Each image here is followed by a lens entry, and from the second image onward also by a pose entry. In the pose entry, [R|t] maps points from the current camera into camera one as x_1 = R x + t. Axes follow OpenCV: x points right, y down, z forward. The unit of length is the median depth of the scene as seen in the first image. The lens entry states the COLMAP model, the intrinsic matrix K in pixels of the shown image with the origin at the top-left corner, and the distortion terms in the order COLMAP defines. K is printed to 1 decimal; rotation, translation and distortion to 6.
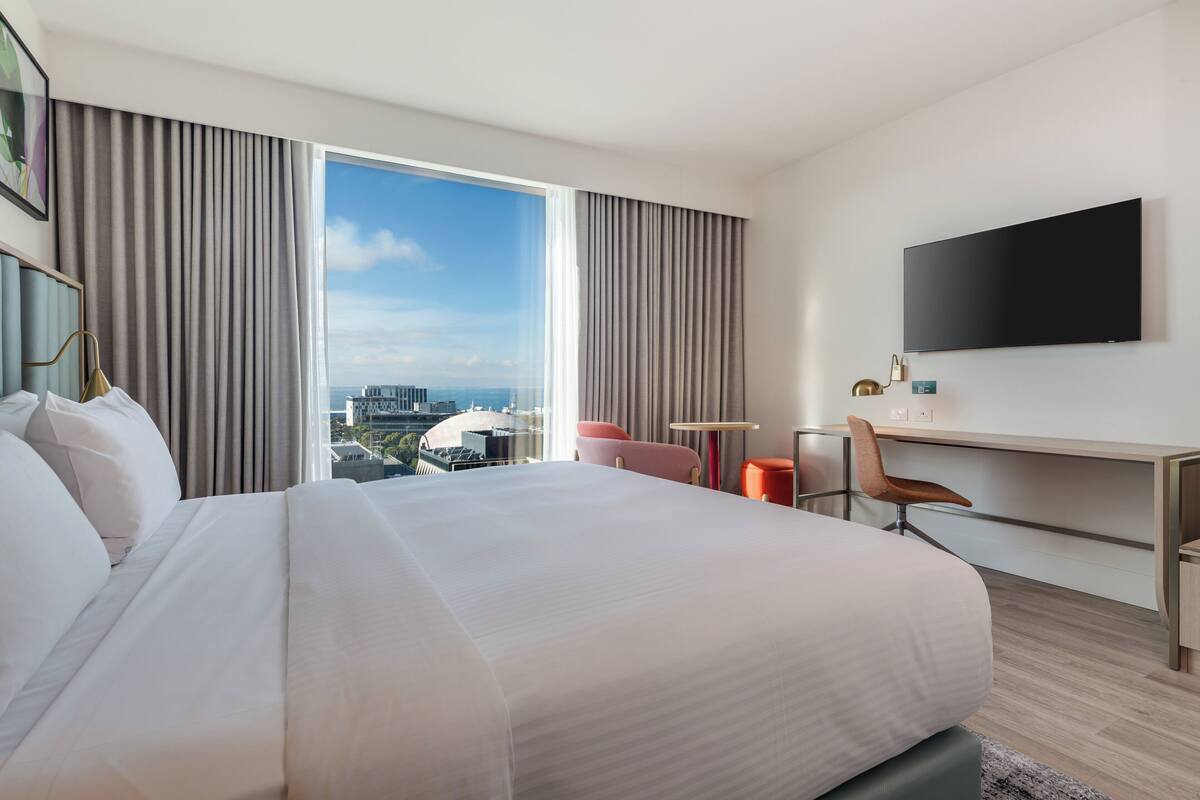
lens RADIAL K [[591.7, 0, 600.0], [0, 591.7, 400.0], [0, 0, 1]] dist [-0.003449, -0.000300]
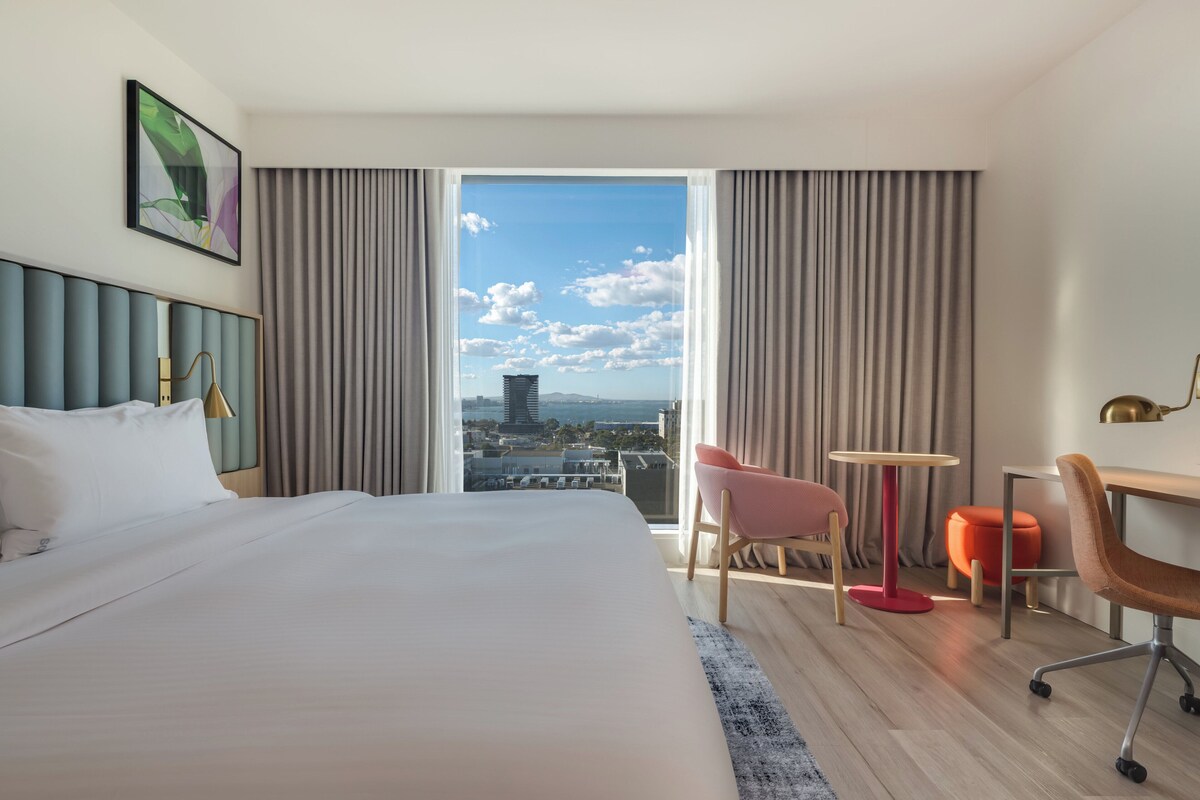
lens RADIAL K [[587.7, 0, 600.8], [0, 587.7, 418.6], [0, 0, 1]] dist [0.000836, -0.000950]
pose [[0.875503, 0.024555, -0.482588, 0.247555], [-0.021331, 0.999698, 0.012168, -0.006777], [0.482741, -0.000359, 0.875763, 0.193895]]
